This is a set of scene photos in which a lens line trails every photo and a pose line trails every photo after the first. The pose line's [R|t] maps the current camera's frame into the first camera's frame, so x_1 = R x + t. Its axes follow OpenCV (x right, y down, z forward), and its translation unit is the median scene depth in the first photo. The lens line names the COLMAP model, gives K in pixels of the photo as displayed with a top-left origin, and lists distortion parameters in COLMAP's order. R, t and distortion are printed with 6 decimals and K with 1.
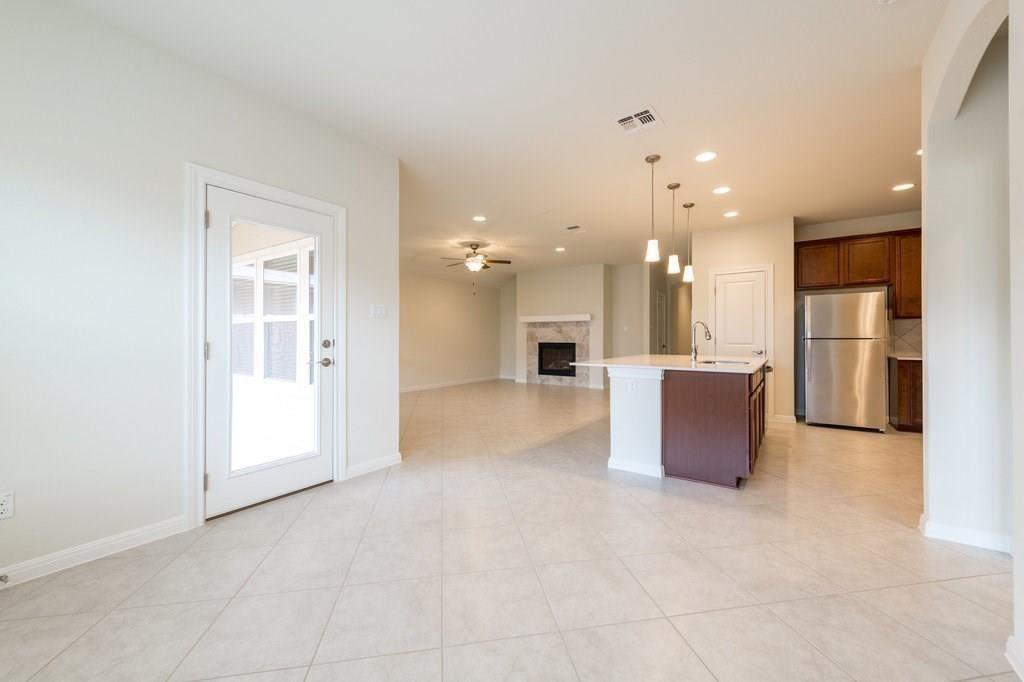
lens RADIAL K [[395.2, 0, 504.6], [0, 395.2, 334.0], [0, 0, 1]] dist [-0.009637, -0.000409]
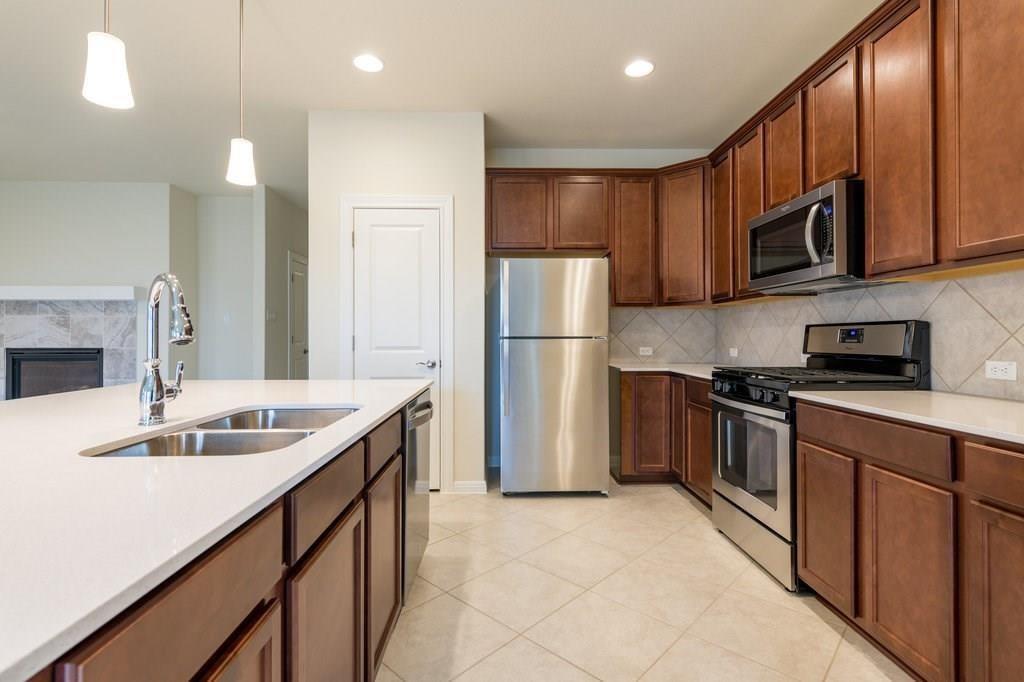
lens RADIAL K [[500.8, 0, 513.0], [0, 500.8, 334.8], [0, 0, 1]] dist [0.001672, -0.000071]
pose [[0.781783, 0.001328, 0.623549, 0.192497], [-0.005050, 0.999978, 0.004201, 0.002408], [-0.623530, -0.006433, 0.781773, 0.248342]]
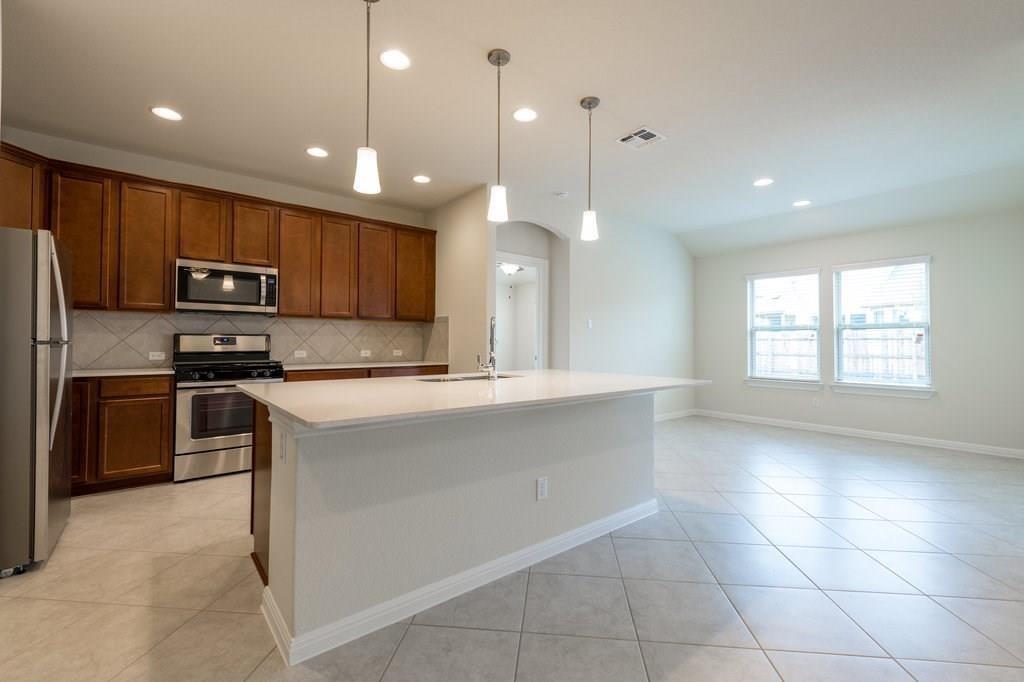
lens RADIAL K [[447.0, 0, 515.0], [0, 447.0, 336.8], [0, 0, 1]] dist [-0.000905, -0.000134]
pose [[-0.970476, -0.003654, 0.241168, 0.114474], [-0.009330, 0.999706, -0.022396, 0.006381], [-0.241015, -0.023985, -0.970225, 0.746499]]
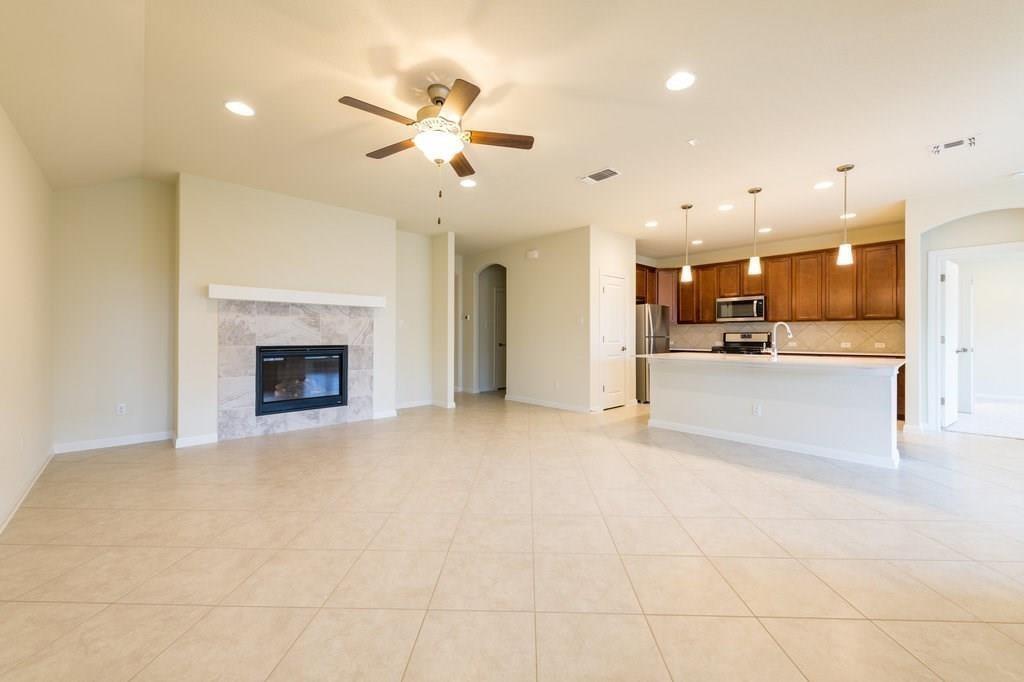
lens RADIAL K [[395.2, 0, 516.6], [0, 395.2, 334.6], [0, 0, 1]] dist [-0.009637, -0.000409]
pose [[0.166156, 0.003354, 0.986094, -0.340575], [-0.011446, 0.999933, -0.001473, 0.005930], [-0.986033, -0.011042, 0.166183, 0.684333]]
